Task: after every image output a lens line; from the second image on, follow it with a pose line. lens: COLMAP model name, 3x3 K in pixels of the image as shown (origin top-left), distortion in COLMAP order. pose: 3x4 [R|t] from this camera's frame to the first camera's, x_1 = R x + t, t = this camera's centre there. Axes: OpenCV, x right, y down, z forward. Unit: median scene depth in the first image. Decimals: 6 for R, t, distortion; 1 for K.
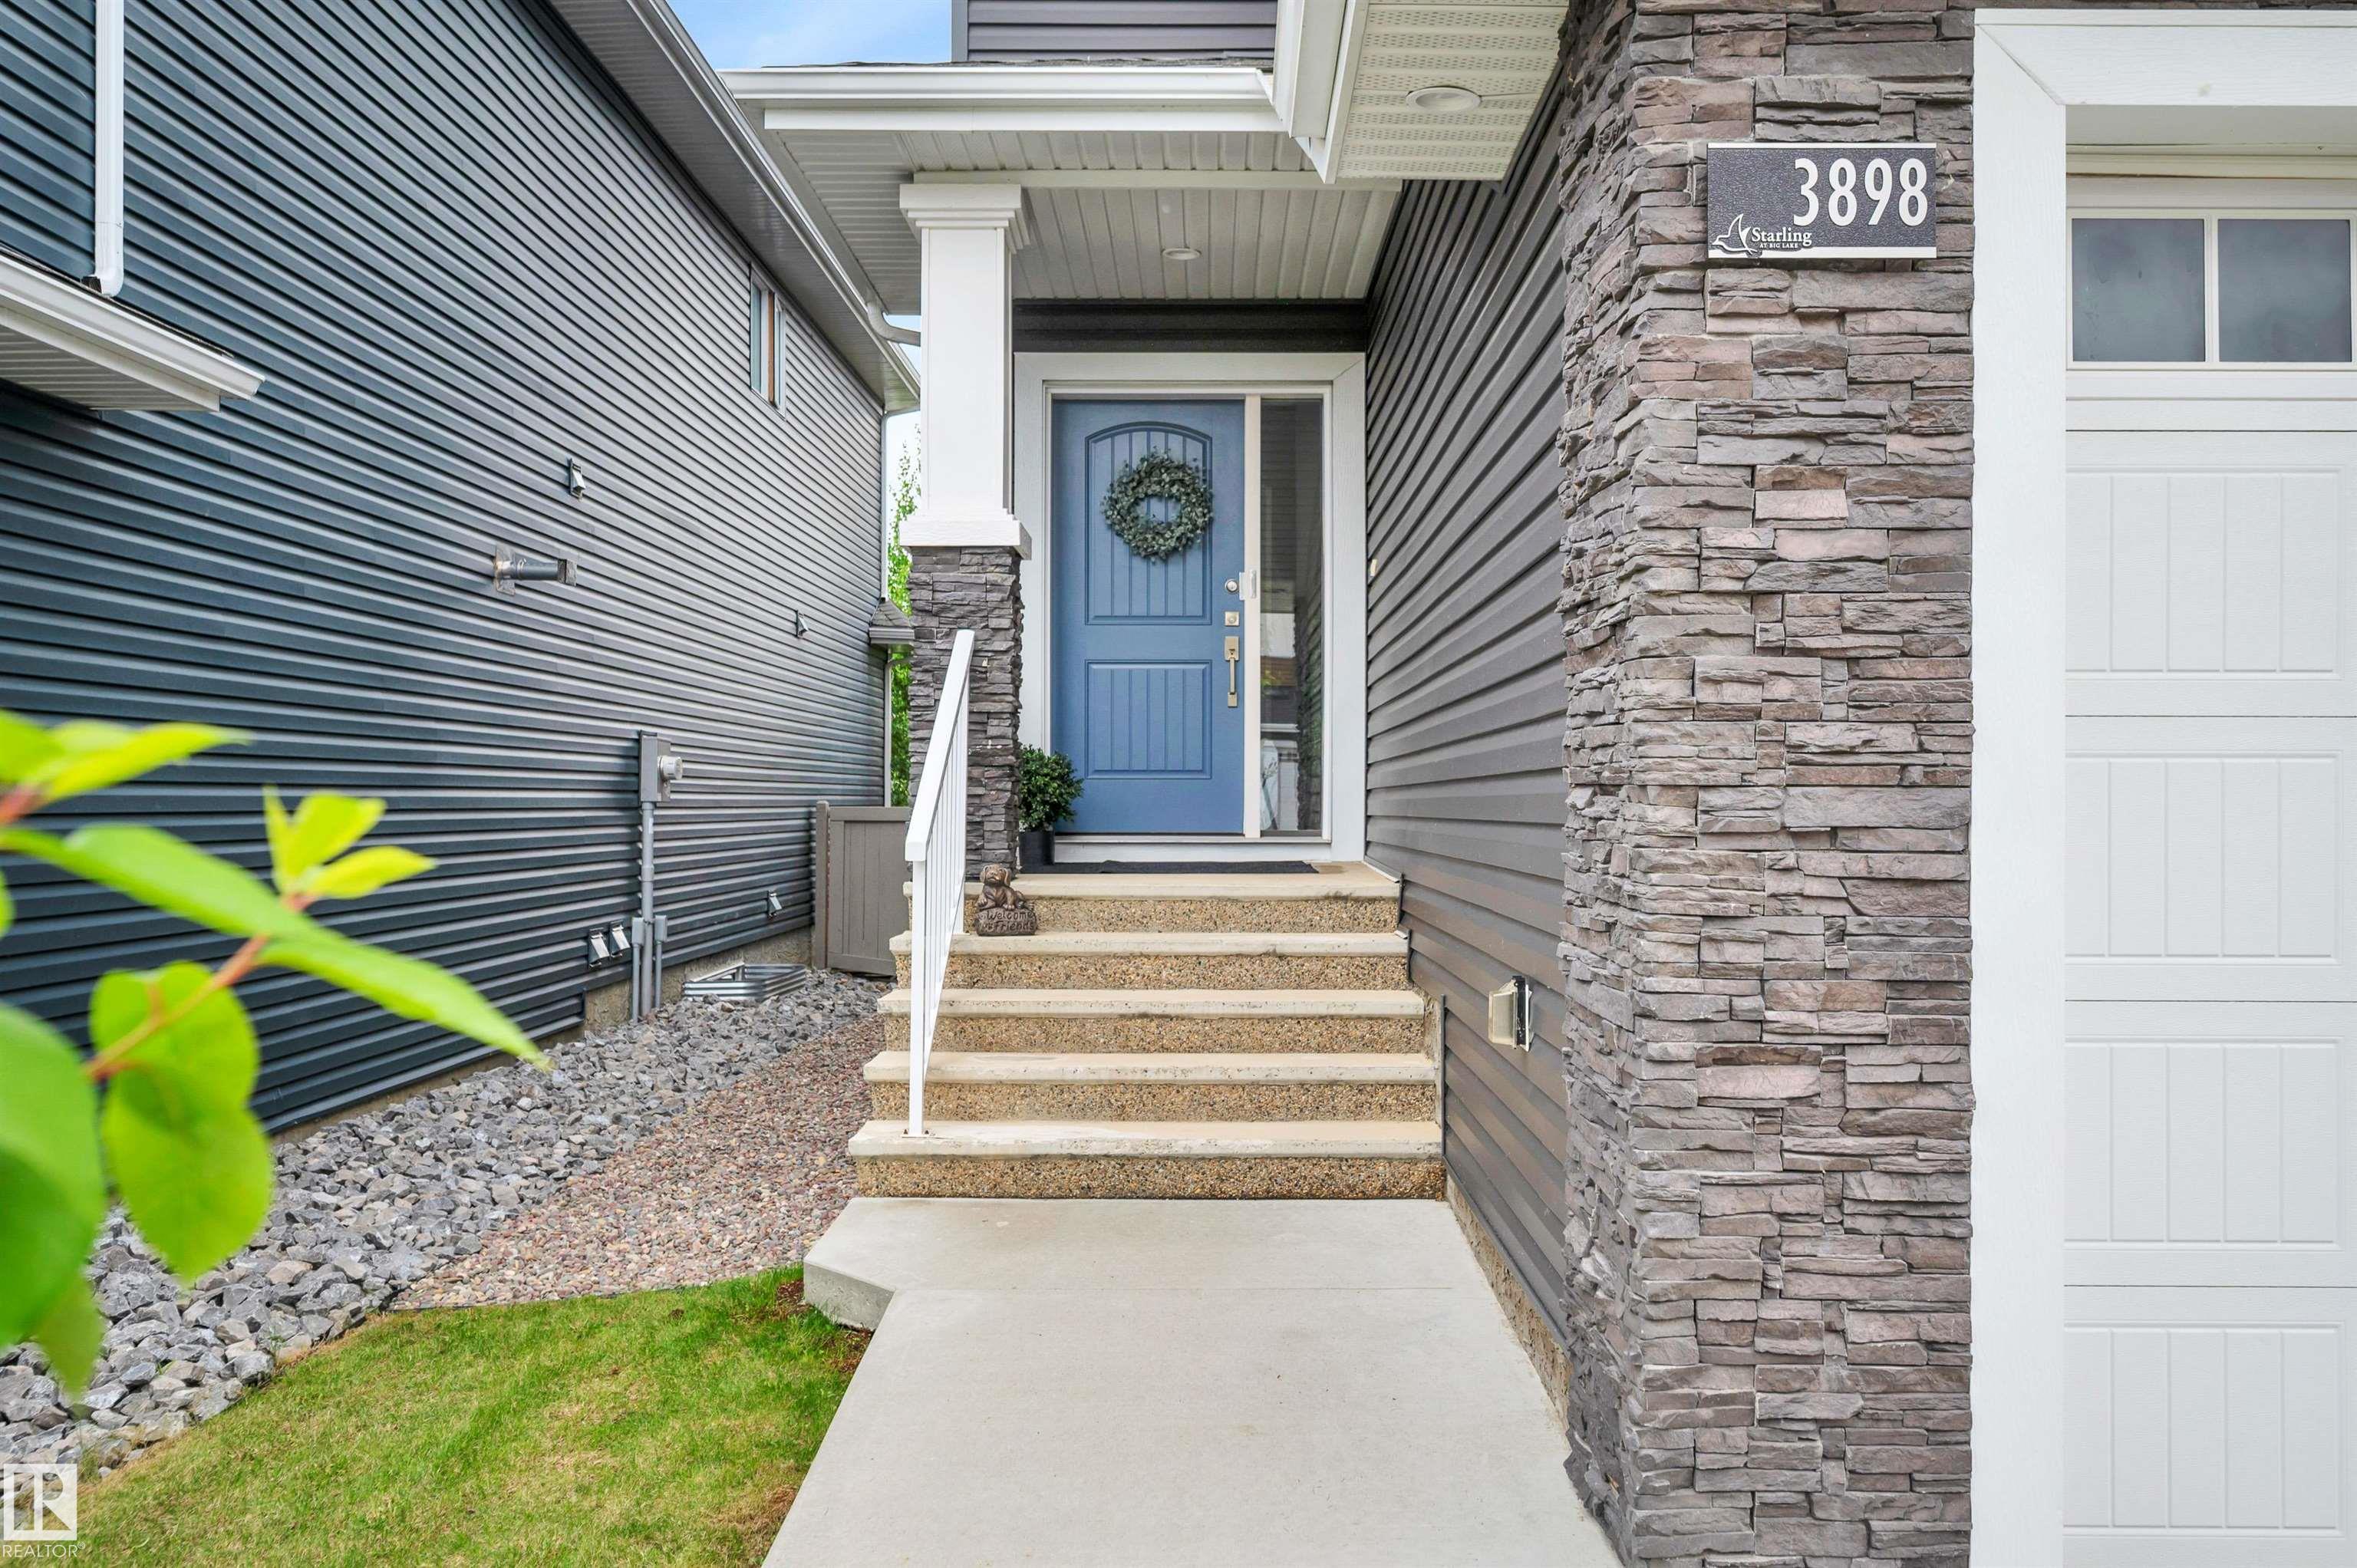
lens RADIAL K [[1799.9, 0, 1182.2], [0, 1799.9, 785.4], [0, 0, 1]] dist [-0.003467, -0.002058]
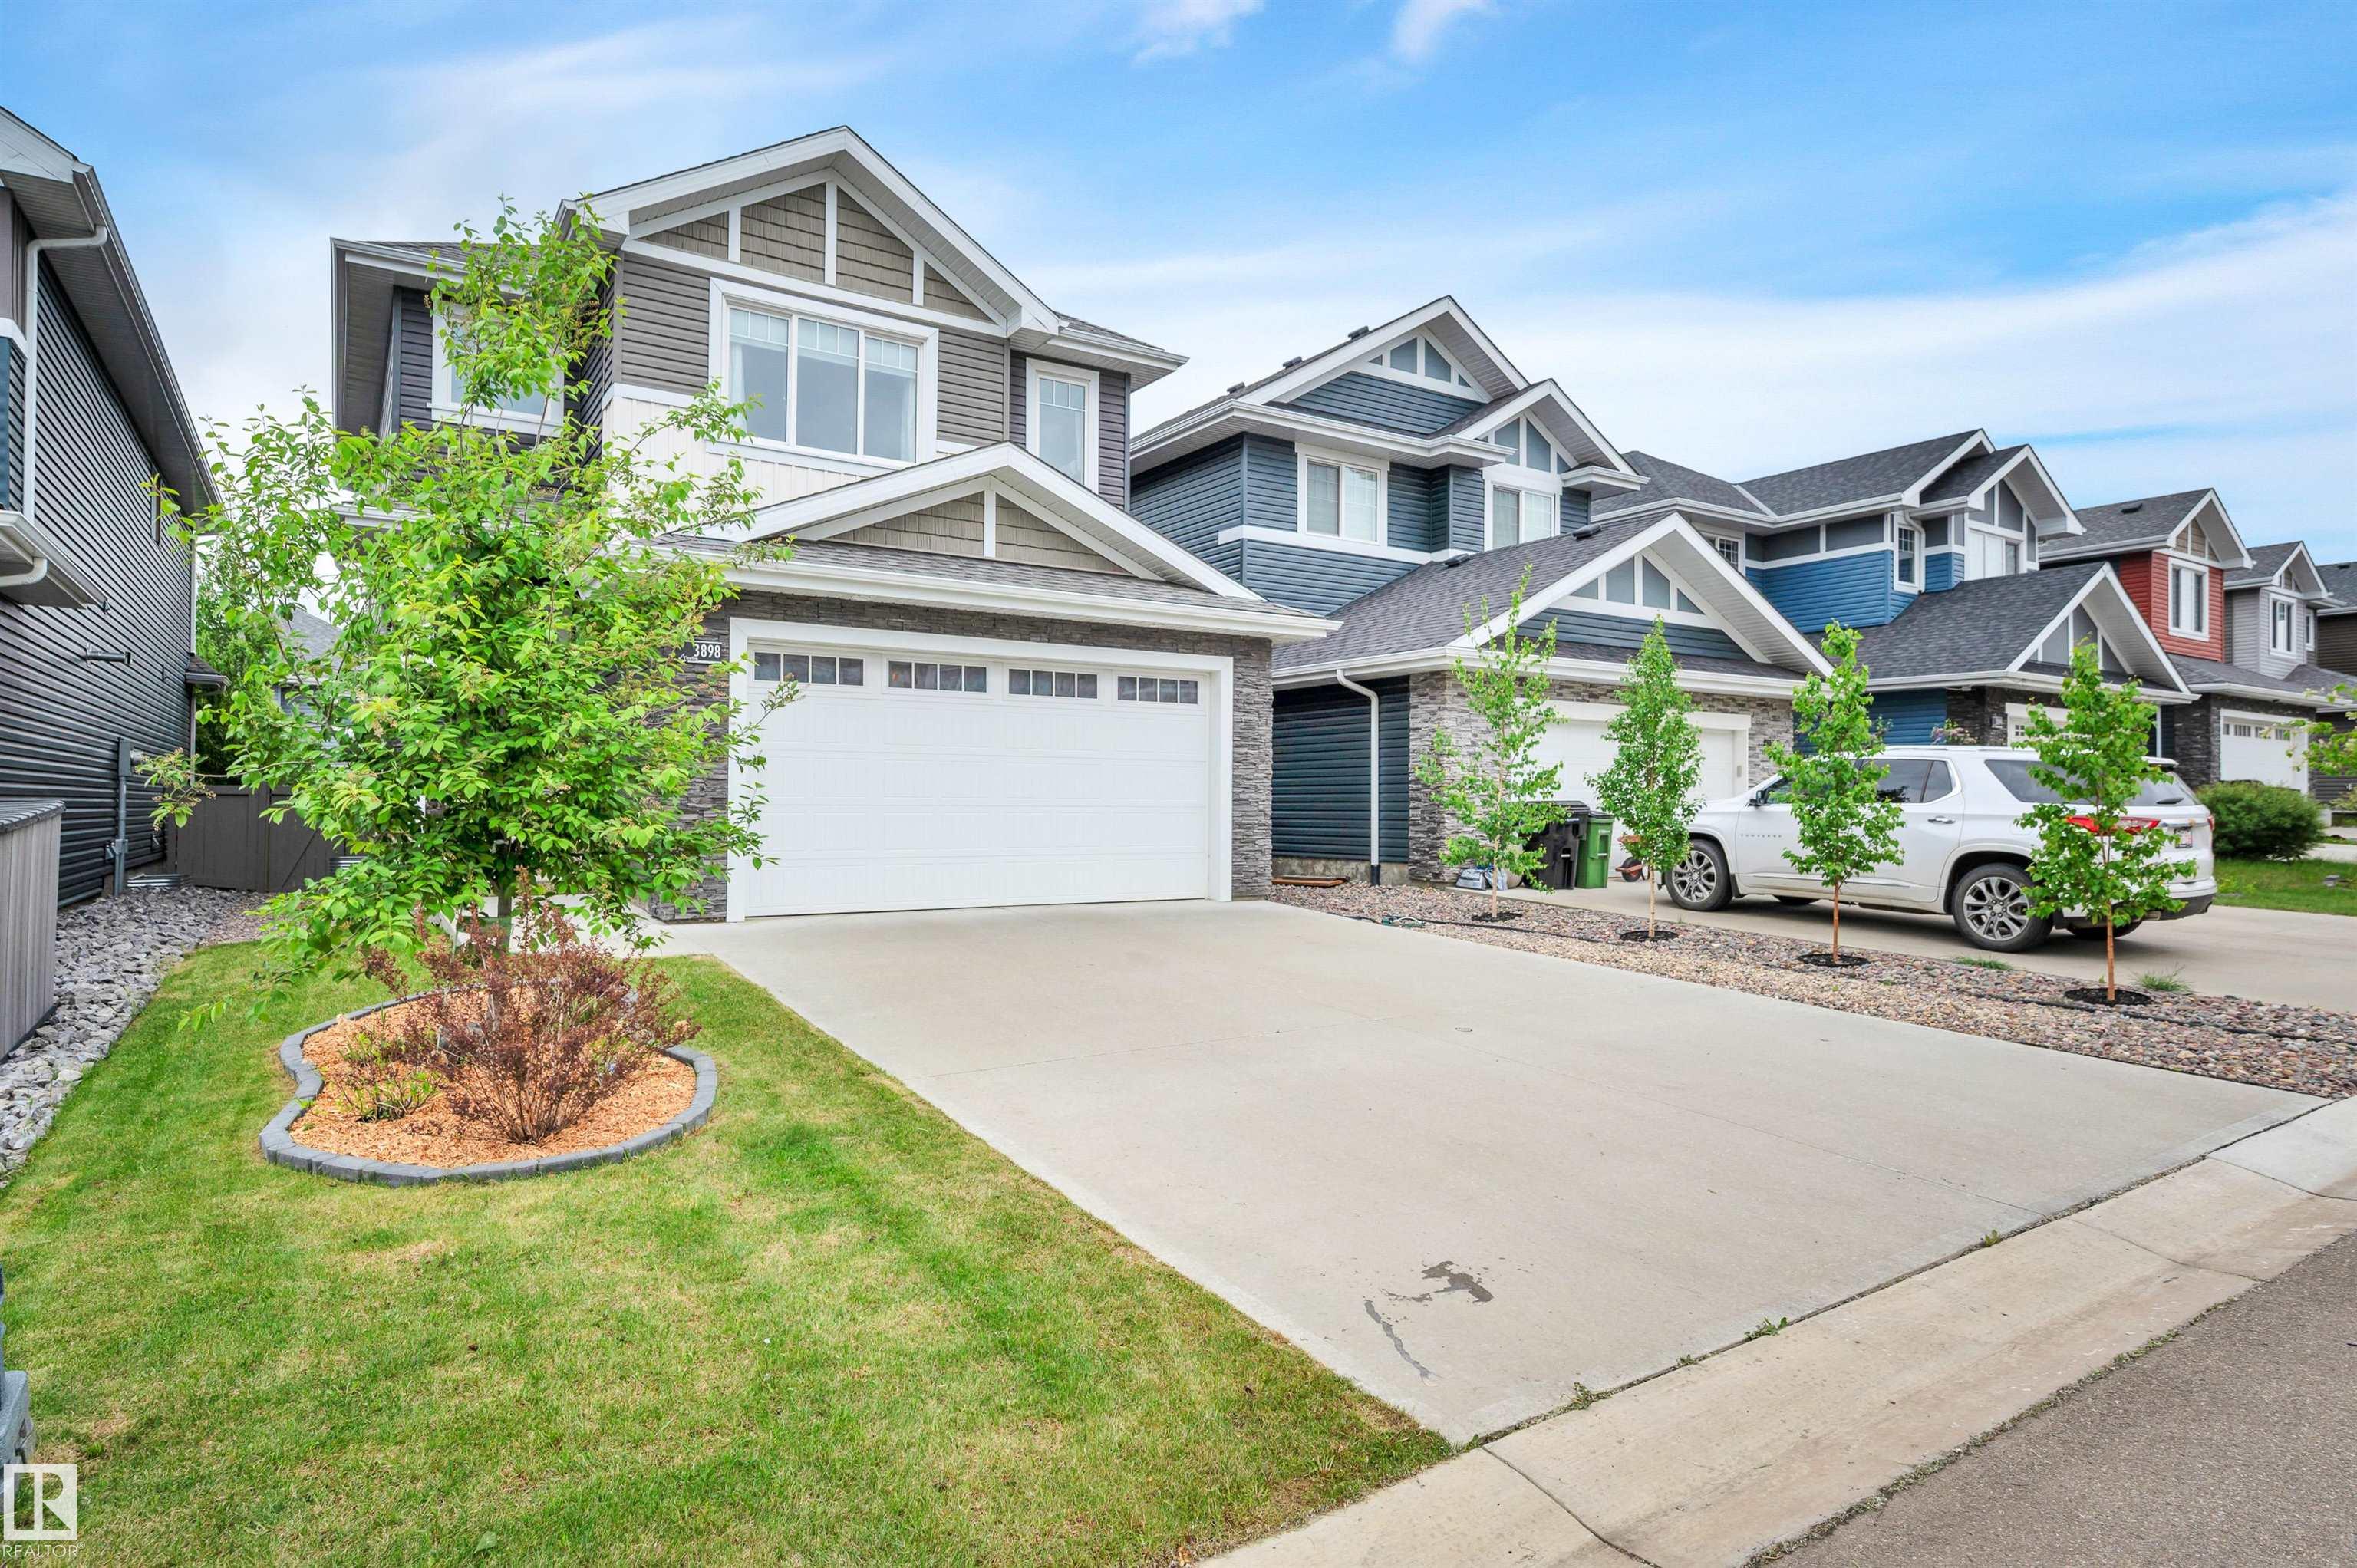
lens RADIAL K [[1278.0, 0, 1174.8], [0, 1278.0, 785.5], [0, 0, 1]] dist [-0.003249, -0.000849]
pose [[0.832536, 0.008740, 0.553903, -0.274721], [-0.006693, 0.999961, -0.005719, 0.040766], [-0.553931, 0.001054, 0.832562, -1.418810]]
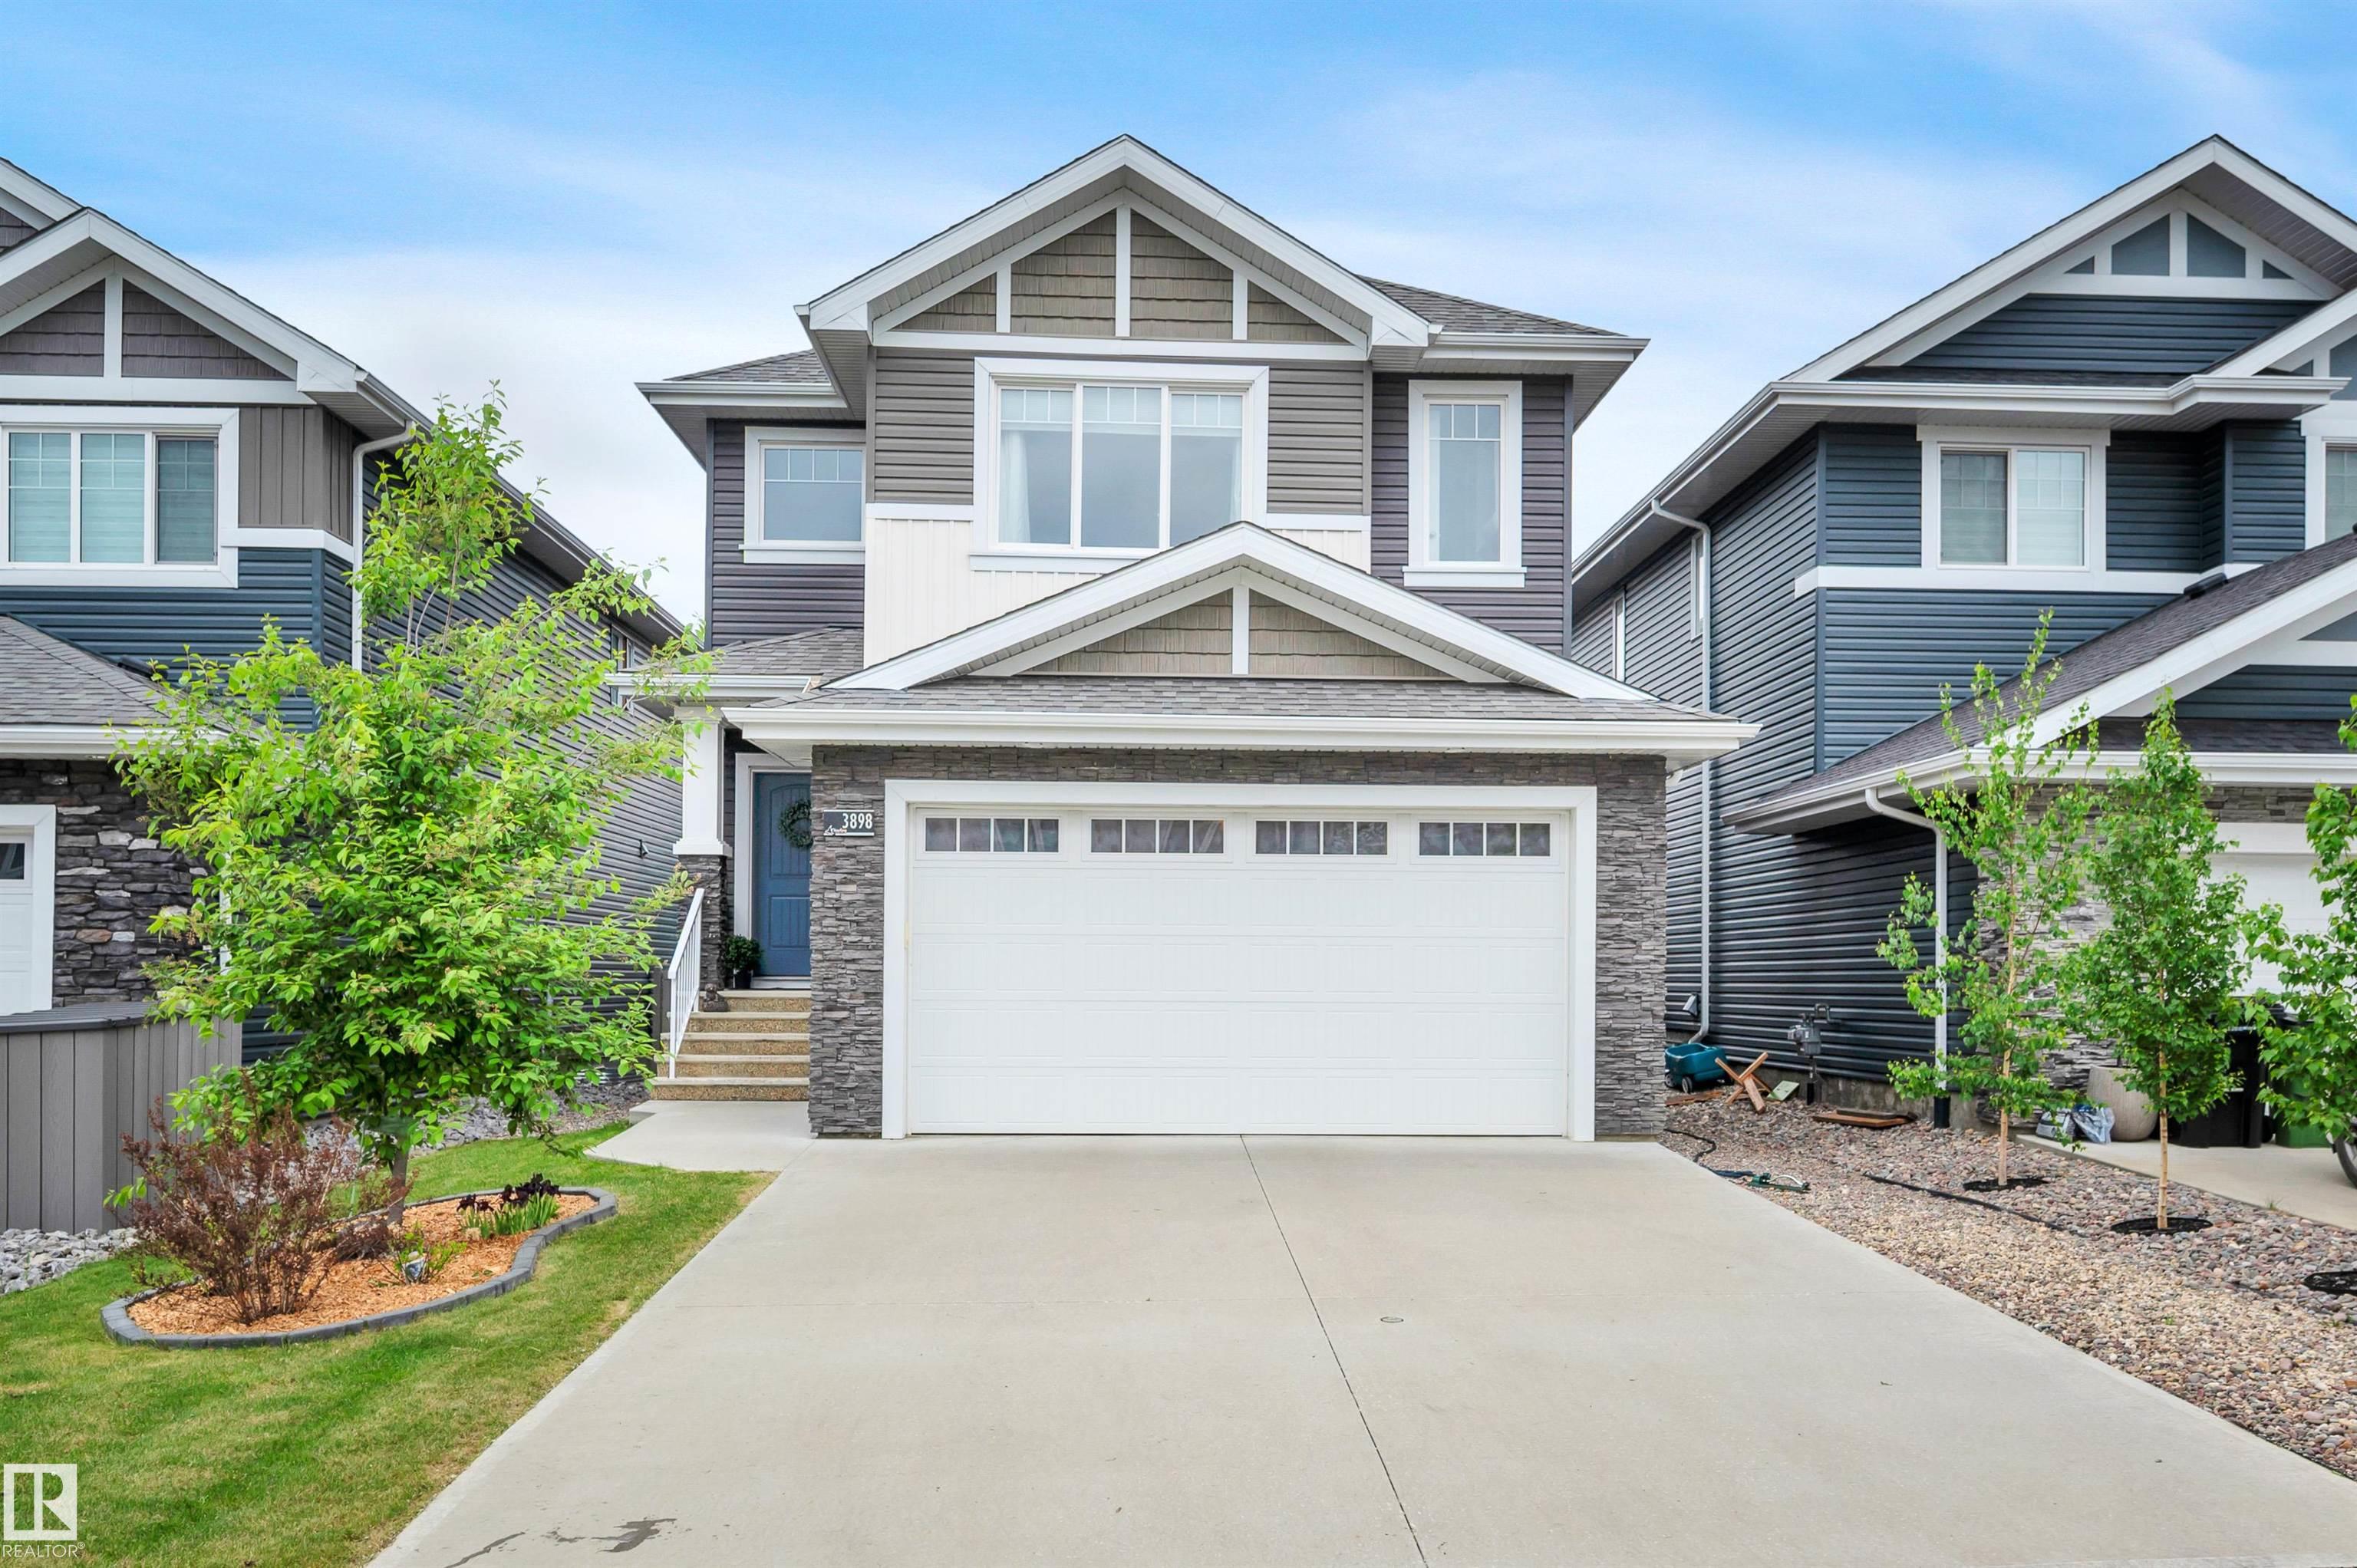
lens RADIAL K [[1927.5, 0, 1204.7], [0, 1927.5, 952.7], [0, 0, 1]] dist [-0.009858, 0.007620]
pose [[0.997821, 0.003110, 0.065903, 0.451283], [-0.002779, 0.999983, -0.005105, 0.014608], [-0.065918, 0.004911, 0.997813, -1.912277]]
